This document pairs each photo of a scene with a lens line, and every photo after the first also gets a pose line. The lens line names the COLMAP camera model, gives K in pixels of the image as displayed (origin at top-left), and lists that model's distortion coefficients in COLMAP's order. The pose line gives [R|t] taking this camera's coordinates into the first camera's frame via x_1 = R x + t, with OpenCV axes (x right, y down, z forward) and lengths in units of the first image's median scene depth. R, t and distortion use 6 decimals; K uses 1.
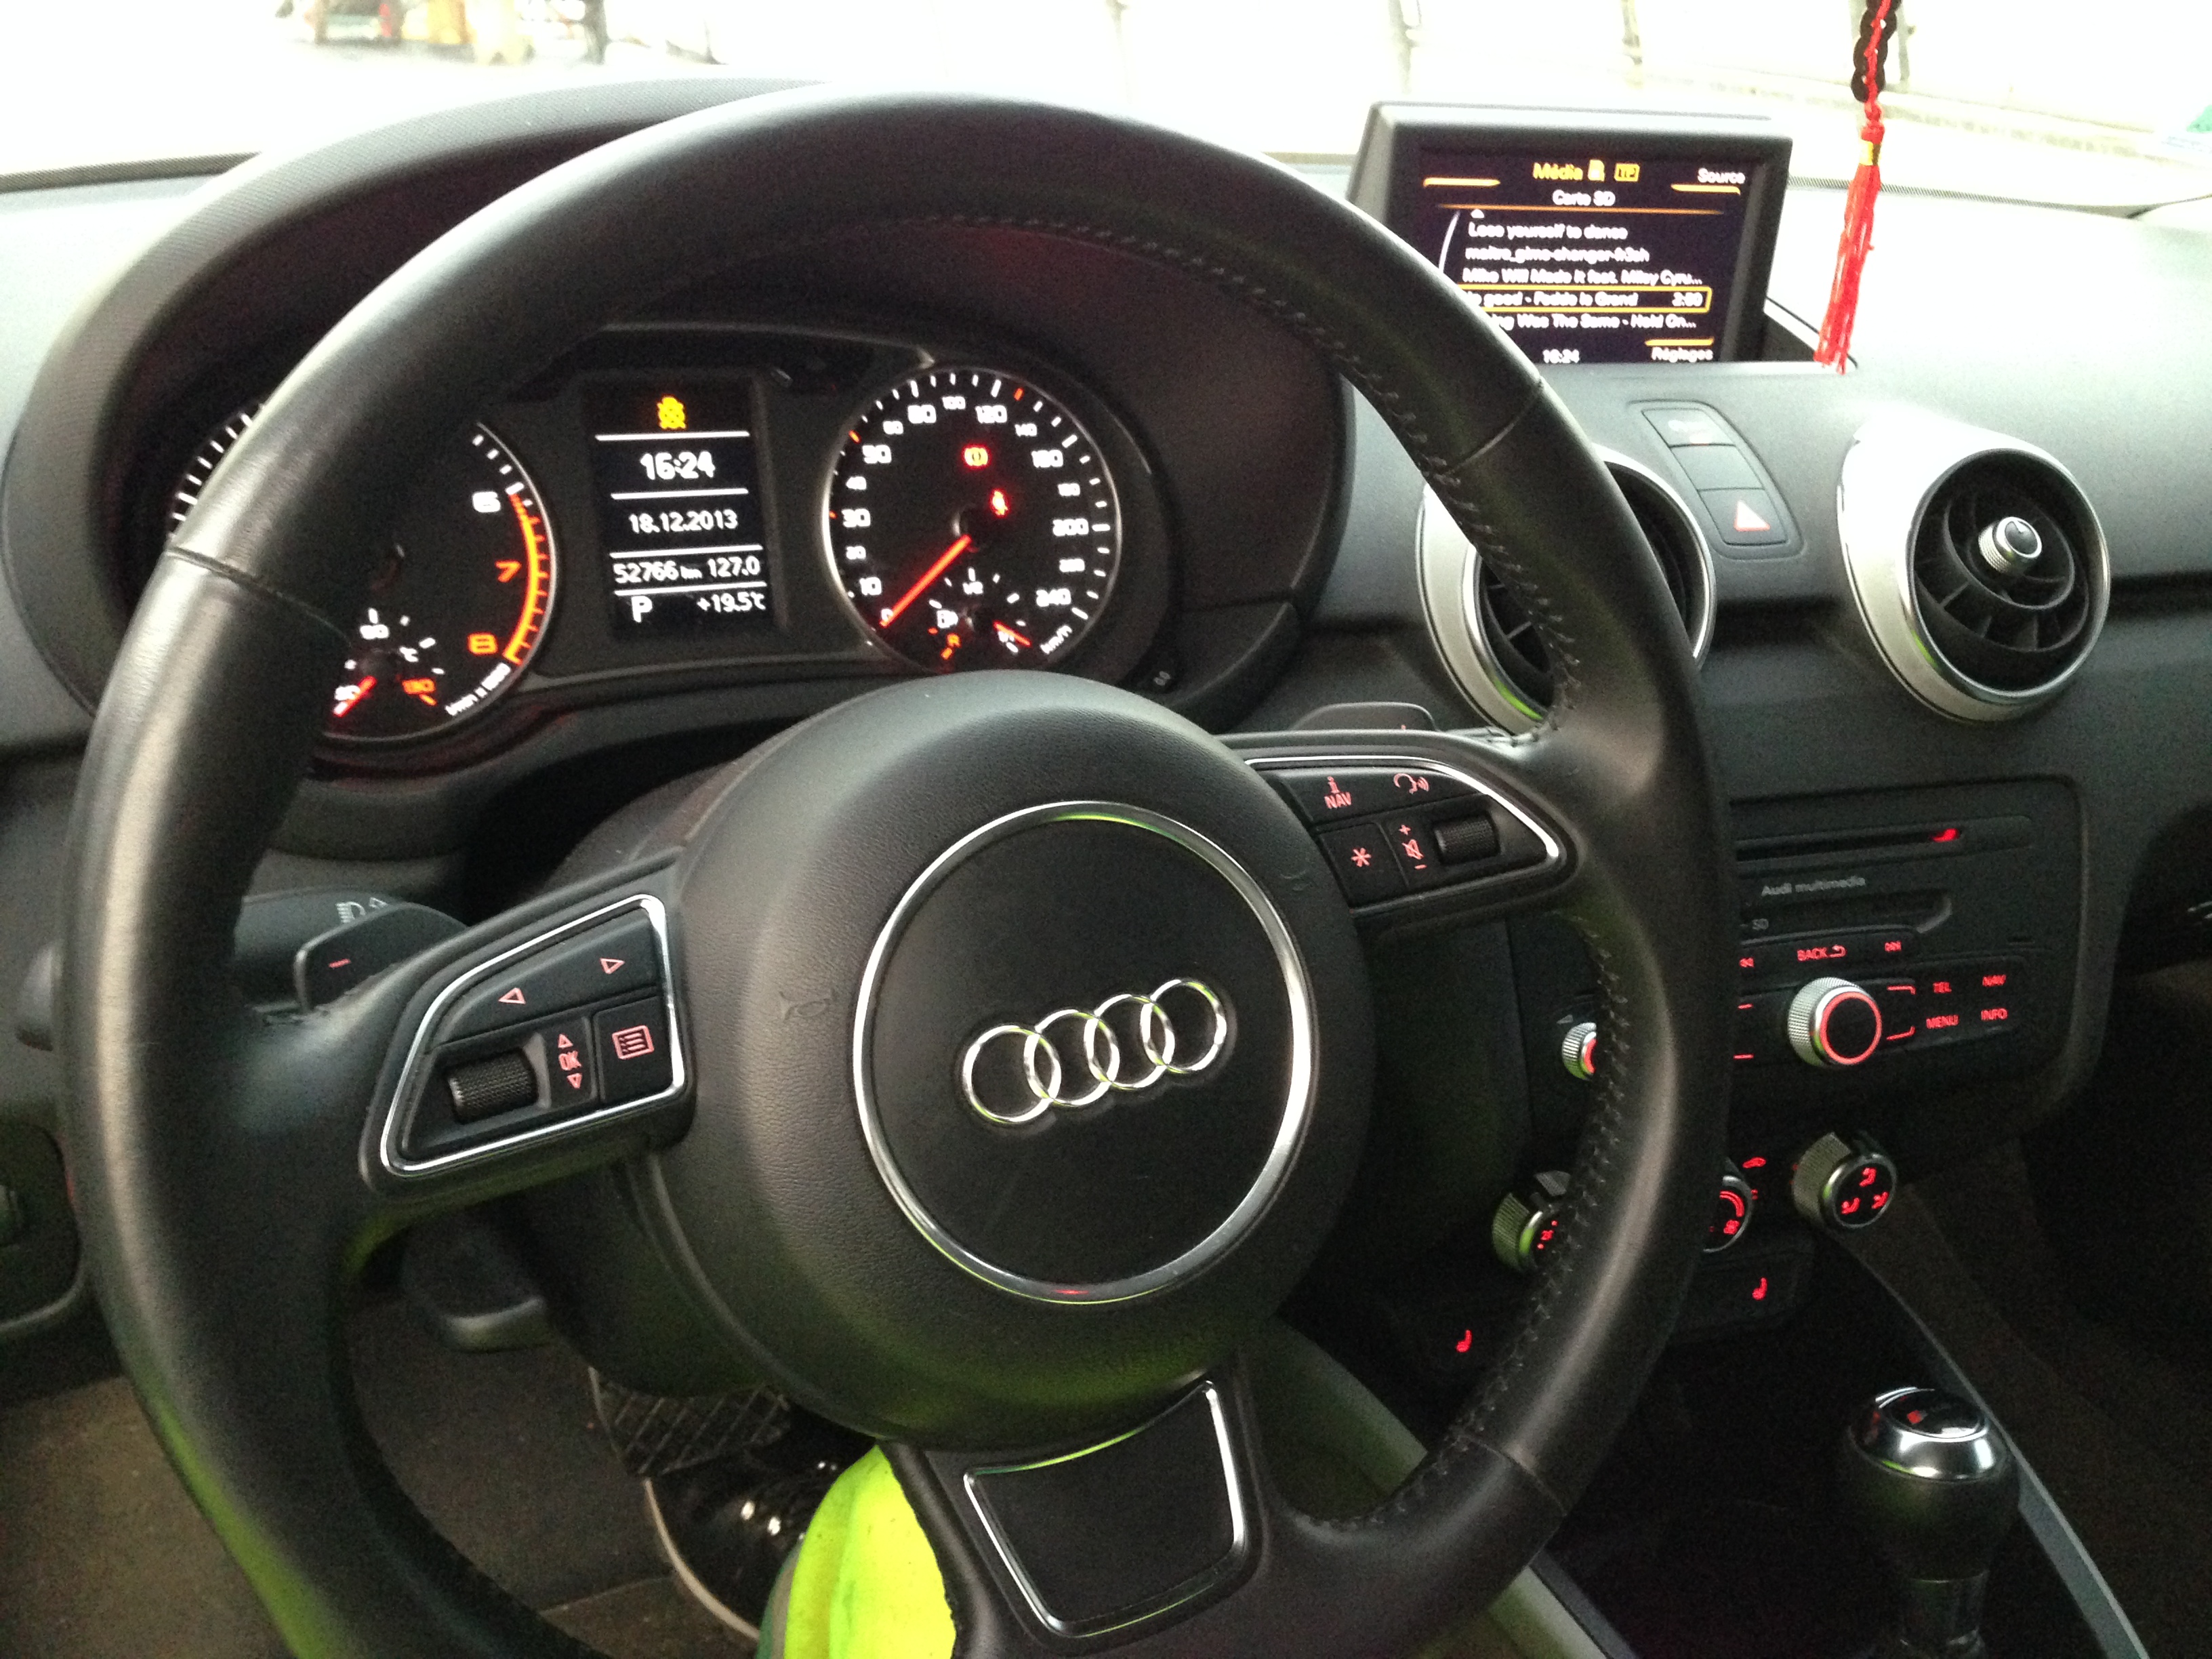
lens RADIAL K [[2102.3, 0, 1104.9], [0, 2102.3, 855.2], [0, 0, 1]] dist [0.042657, -0.000731]
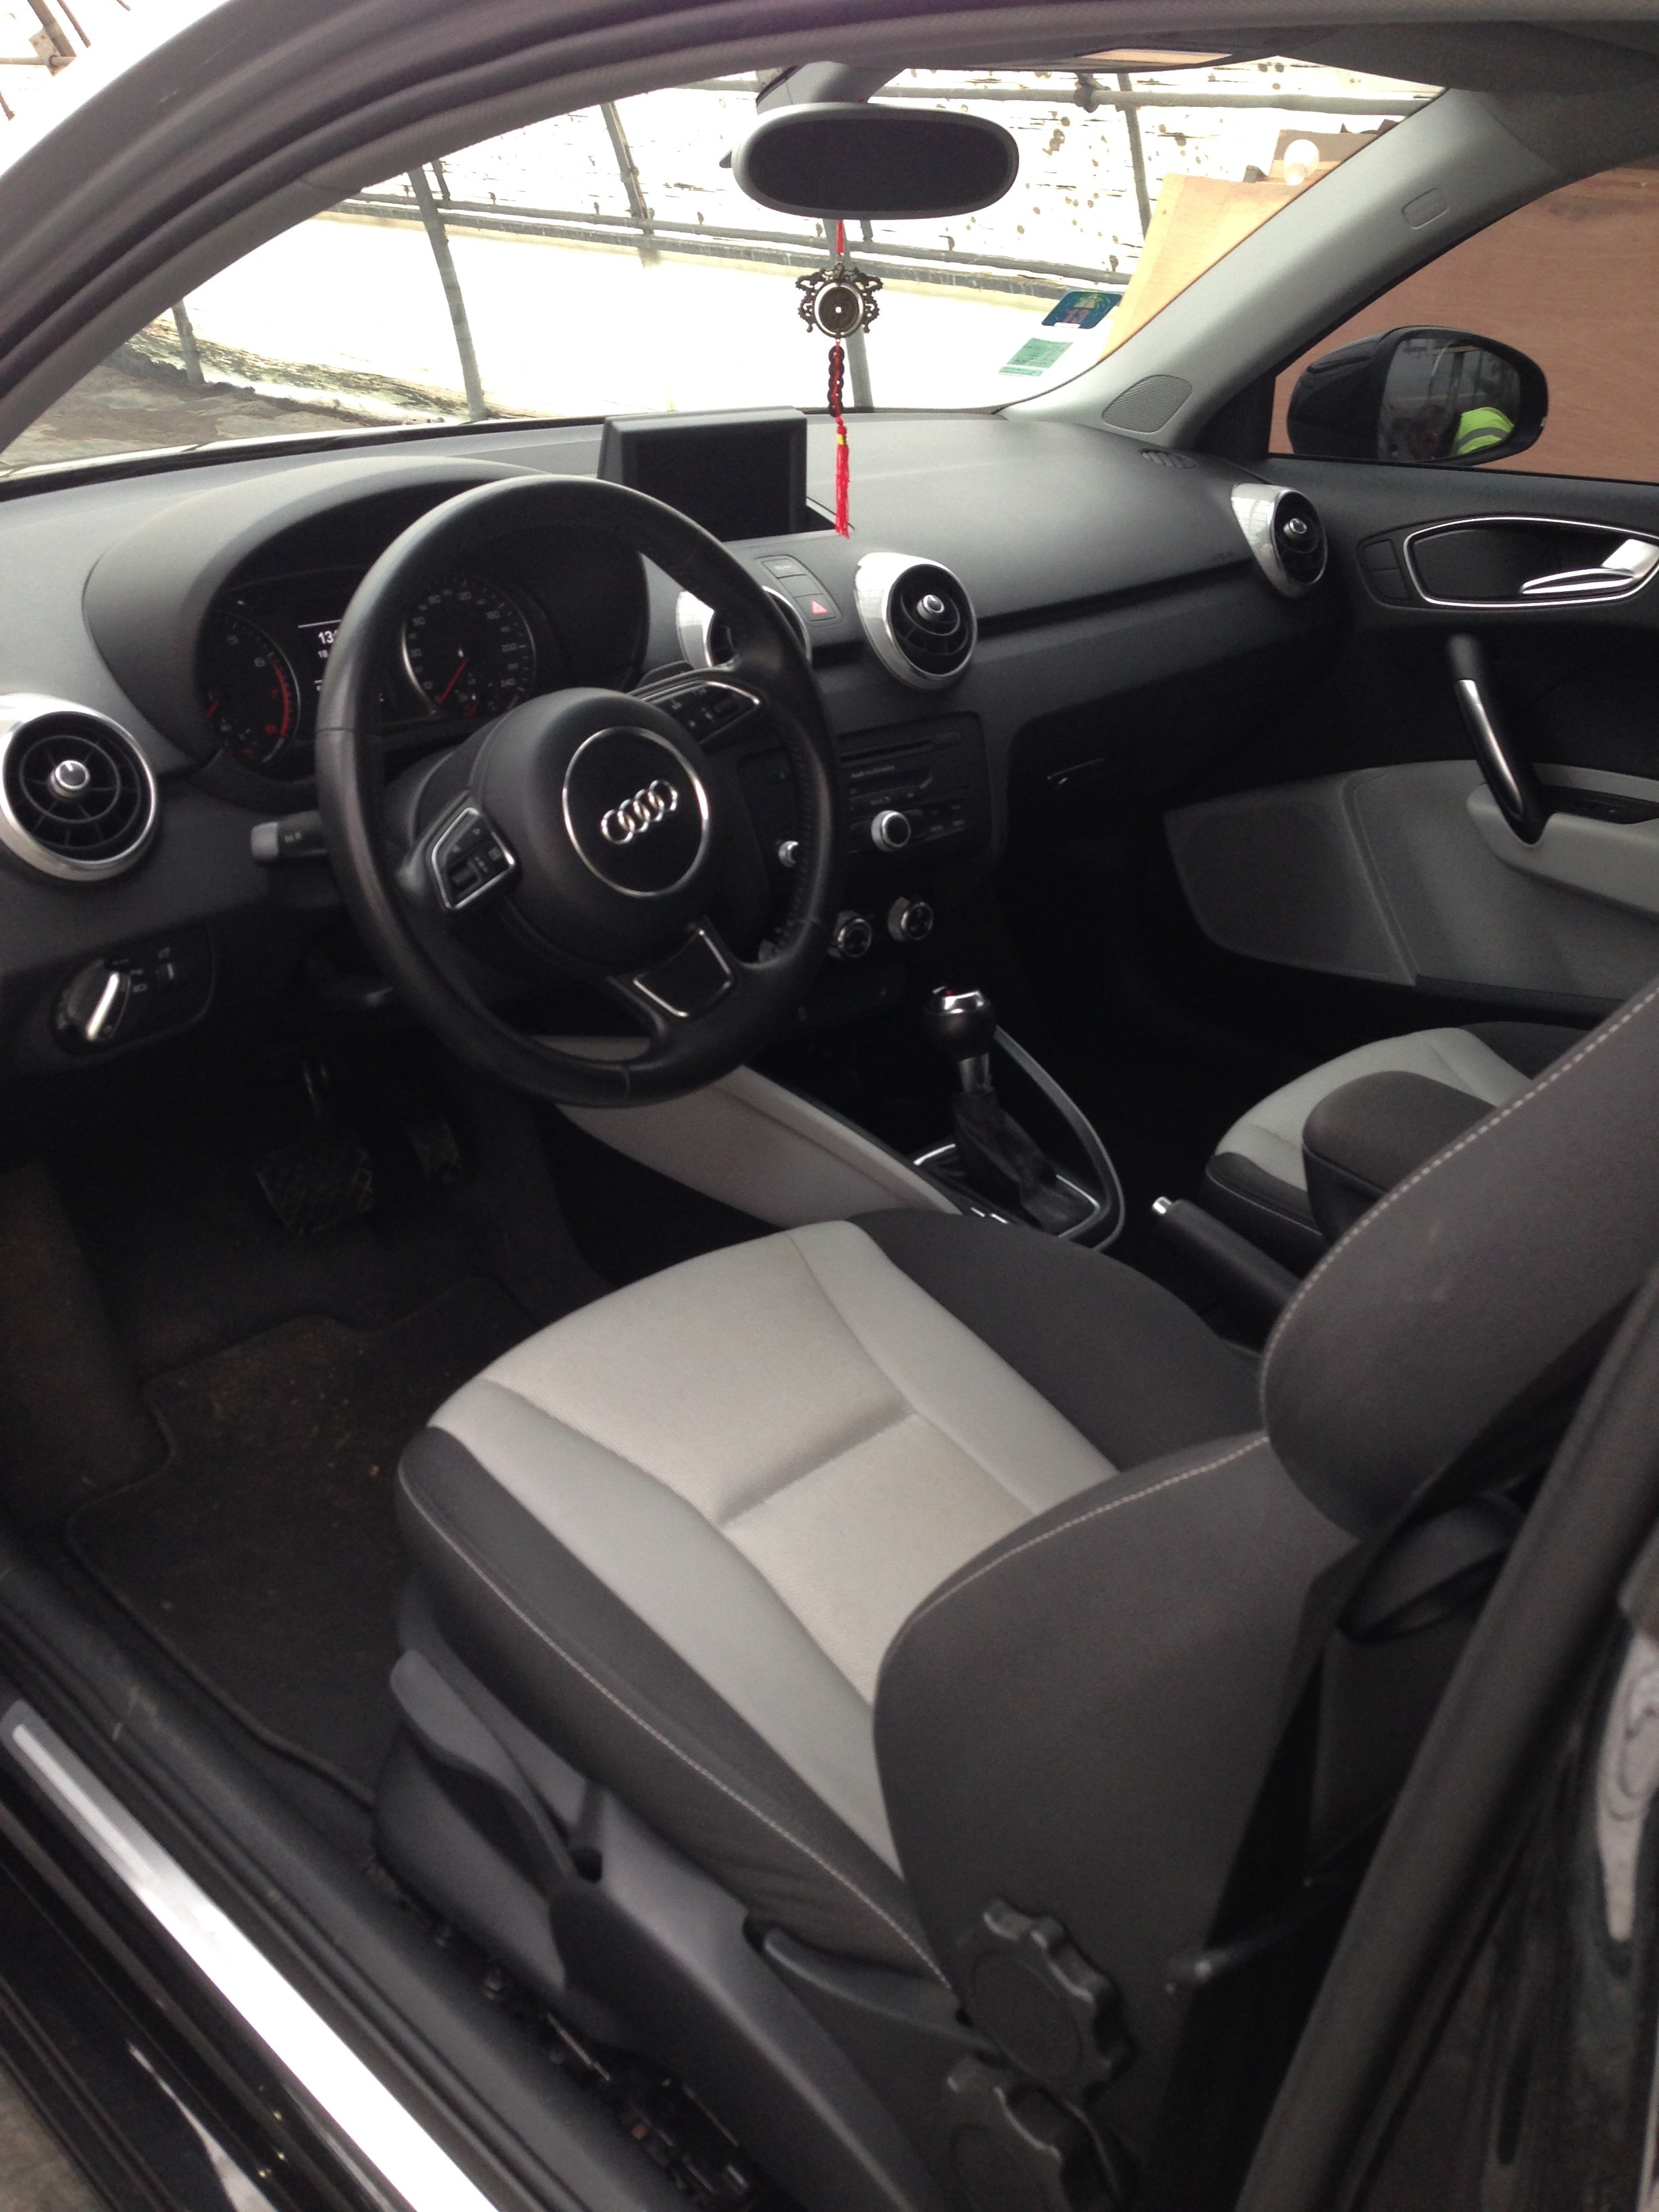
lens RADIAL K [[2048.7, 0, 839.6], [0, 2048.7, 1109.8], [0, 0, 1]] dist [0.171069, -0.310265]
pose [[0.946516, -0.177575, 0.269396, -0.343571], [0.161470, 0.983548, 0.080996, 0.181674], [-0.279347, -0.033165, 0.959617, -1.078200]]
